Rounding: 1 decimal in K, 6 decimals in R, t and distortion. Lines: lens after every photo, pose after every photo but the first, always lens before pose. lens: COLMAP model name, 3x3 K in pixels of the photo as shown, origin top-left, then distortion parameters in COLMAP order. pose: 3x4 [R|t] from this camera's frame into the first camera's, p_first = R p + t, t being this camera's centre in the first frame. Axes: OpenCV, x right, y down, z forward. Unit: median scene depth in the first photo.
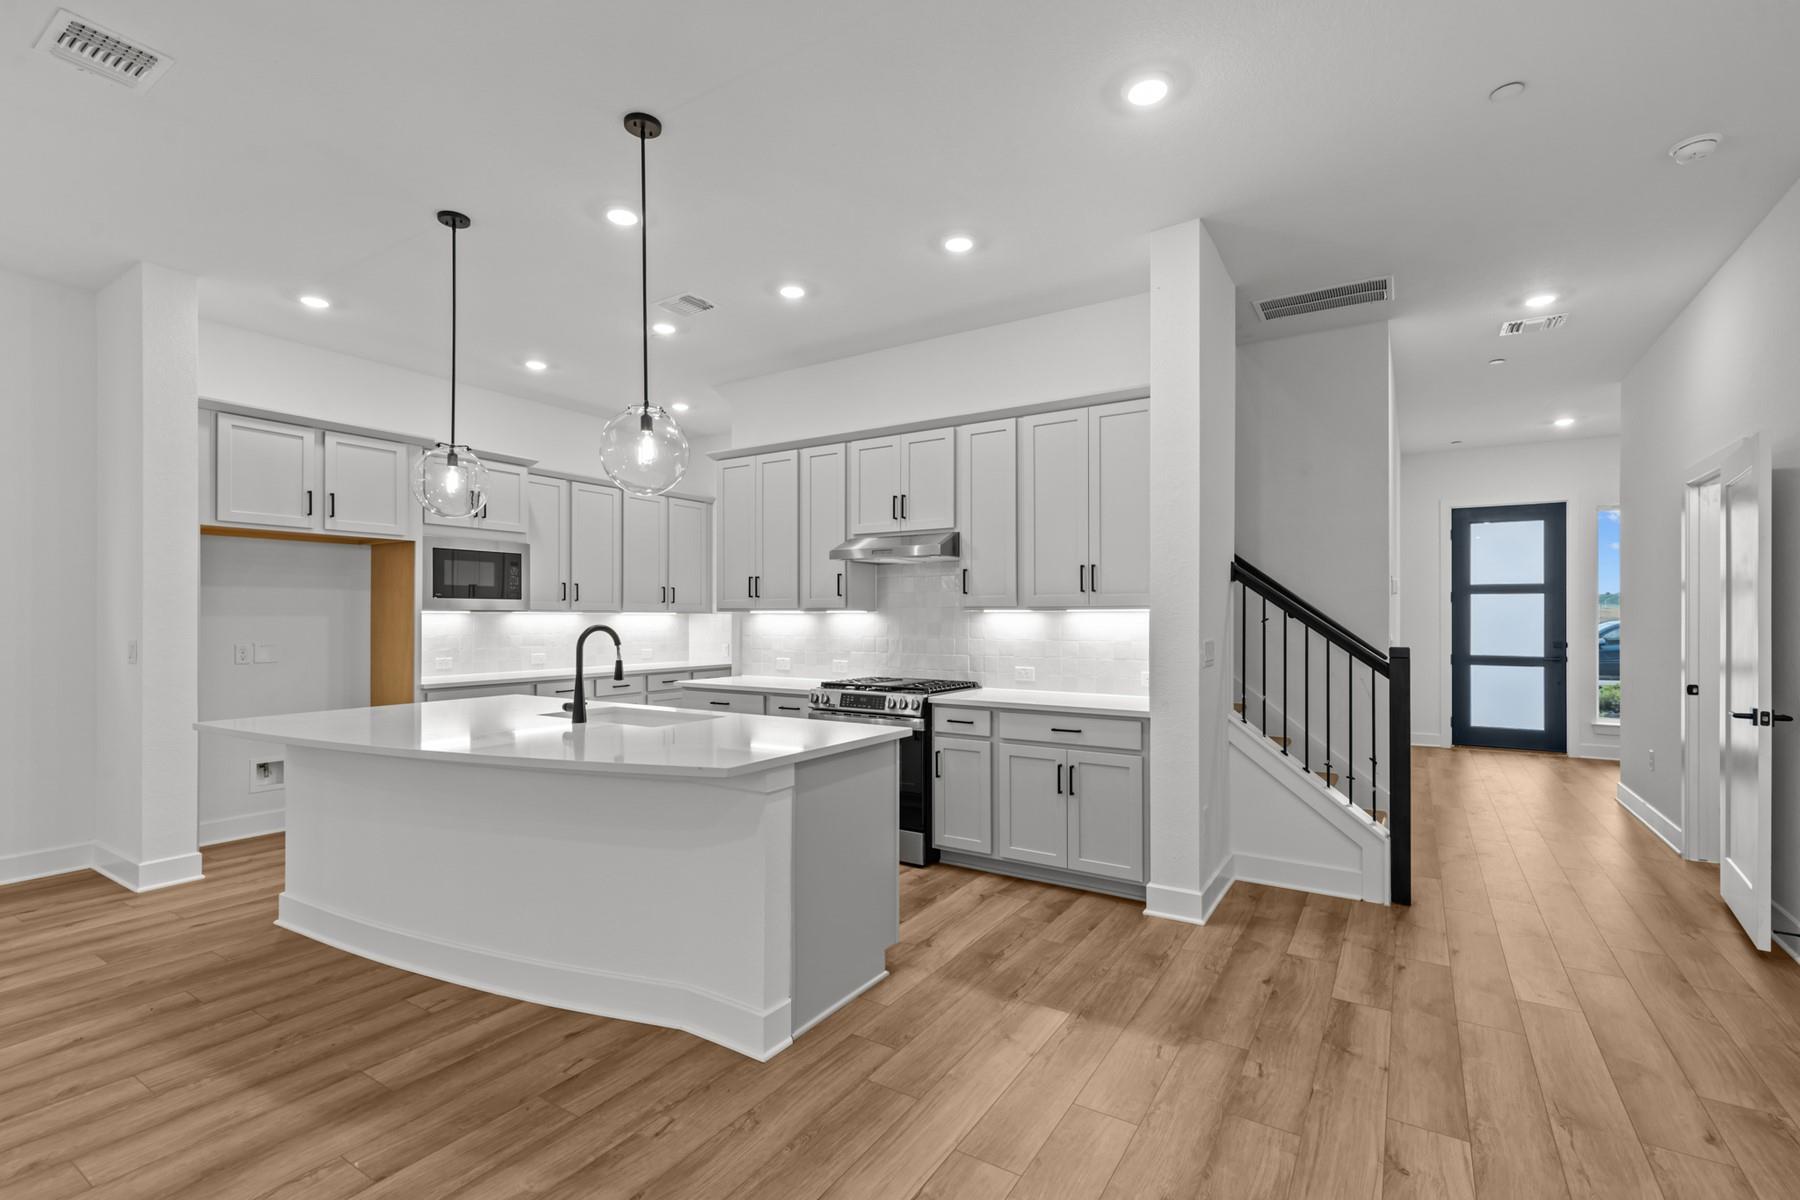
lens RADIAL K [[802.1, 0, 902.3], [0, 802.1, 617.7], [0, 0, 1]] dist [0.003641, 0.000358]
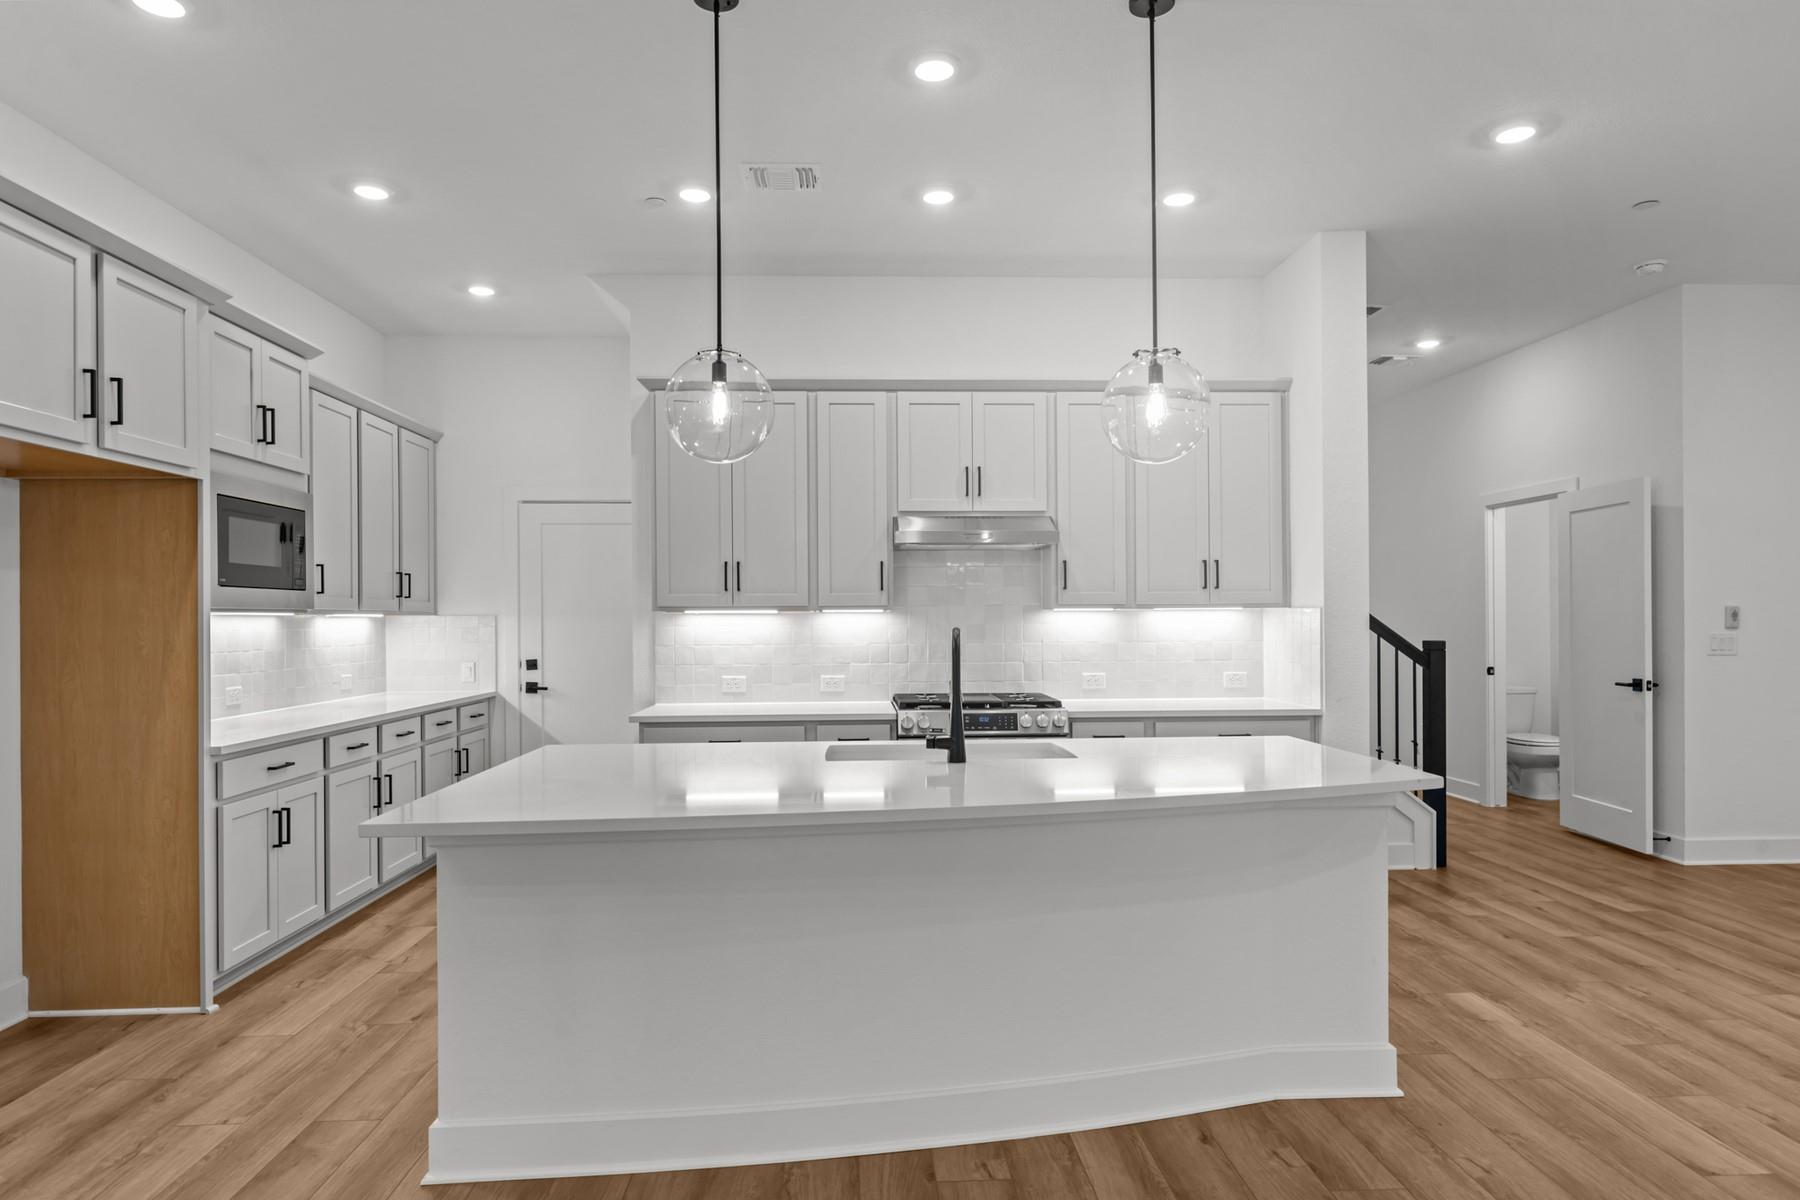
lens RADIAL K [[1061.8, 0, 894.1], [0, 1061.8, 624.6], [0, 0, 1]] dist [0.006340, -0.000400]
pose [[0.818622, -0.010259, 0.574241, -0.930988], [0.008168, 0.999947, 0.006220, -0.000847], [-0.574275, -0.000401, 0.818662, 0.230396]]
